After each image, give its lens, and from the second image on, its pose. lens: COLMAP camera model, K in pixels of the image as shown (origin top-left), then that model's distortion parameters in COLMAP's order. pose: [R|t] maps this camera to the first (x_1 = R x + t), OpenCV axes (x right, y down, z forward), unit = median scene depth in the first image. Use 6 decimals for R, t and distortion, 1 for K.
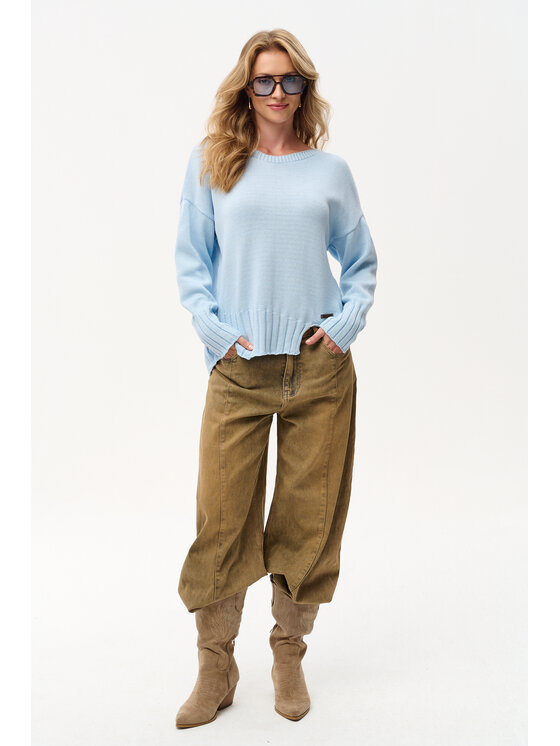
lens RADIAL K [[1218.2, 0, 280.0], [0, 1218.2, 373.0], [0, 0, 1]] dist [-0.002519, -0.000376]
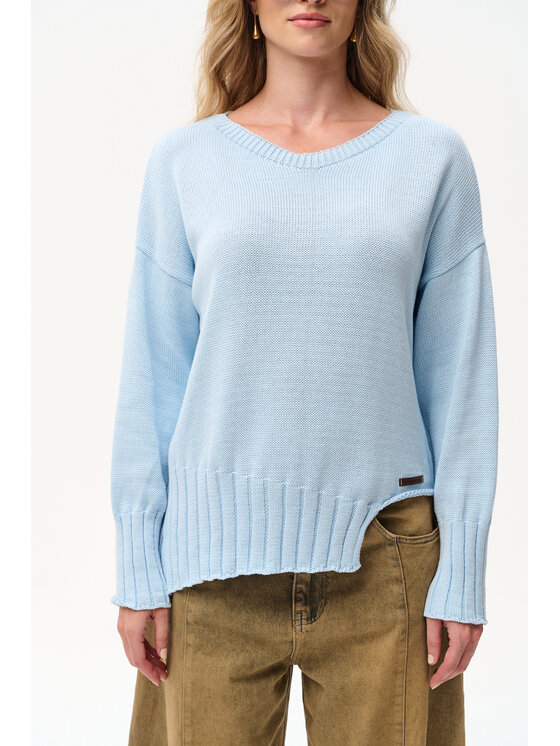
lens RADIAL K [[1431.1, 0, 280.0], [0, 1431.1, 373.0], [0, 0, 1]] dist [-0.399886, -0.063659]
pose [[0.995975, 0.050721, -0.073895, 0.028319], [-0.060585, 0.988573, -0.138030, -0.014554], [0.066050, 0.141951, 0.987668, 0.443467]]
